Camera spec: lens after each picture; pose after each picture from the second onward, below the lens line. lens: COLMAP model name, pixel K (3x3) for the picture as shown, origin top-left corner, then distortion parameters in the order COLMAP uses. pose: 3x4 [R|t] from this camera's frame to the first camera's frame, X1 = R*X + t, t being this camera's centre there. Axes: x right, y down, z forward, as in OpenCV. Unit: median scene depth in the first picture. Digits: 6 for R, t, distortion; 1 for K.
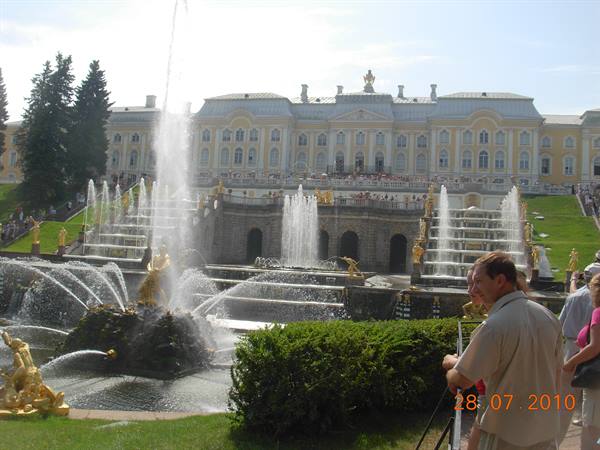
lens RADIAL K [[651.4, 0, 300.0], [0, 651.4, 225.0], [0, 0, 1]] dist [-0.260632, 0.241130]
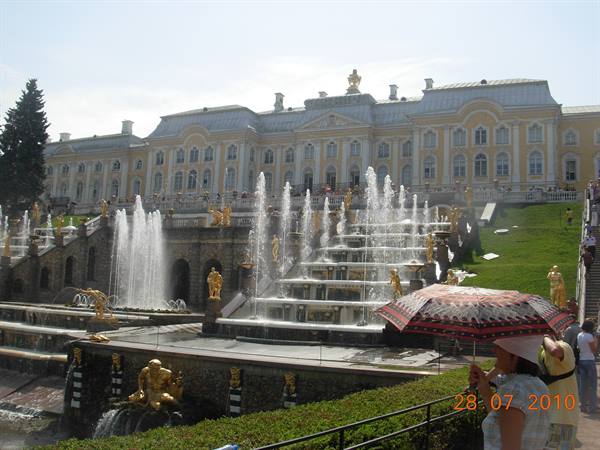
lens RADIAL K [[651.4, 0, 300.0], [0, 651.4, 225.0], [0, 0, 1]] dist [-0.260632, 0.241130]
pose [[0.980686, -0.032728, -0.192829, 0.207534], [0.018304, 0.996931, -0.076111, 0.019497], [0.194728, 0.071112, 0.978276, 0.212924]]
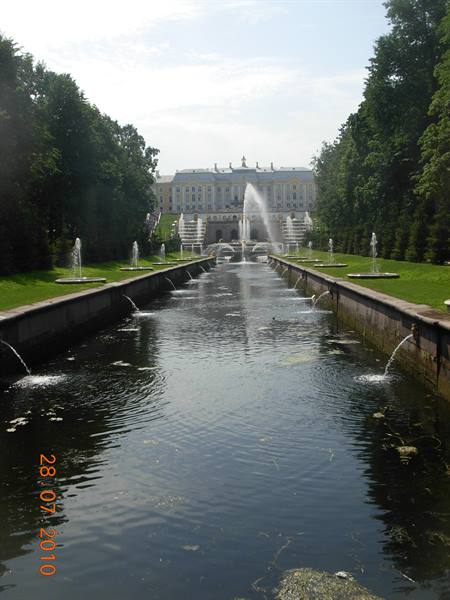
lens RADIAL K [[651.4, 0, 225.0], [0, 651.4, 300.0], [0, 0, 1]] dist [-0.260632, 0.241130]
pose [[0.975341, -0.085735, 0.203372, -0.506543], [0.054258, 0.986331, 0.155590, -0.102166], [-0.213931, -0.140718, 0.966660, -1.390042]]
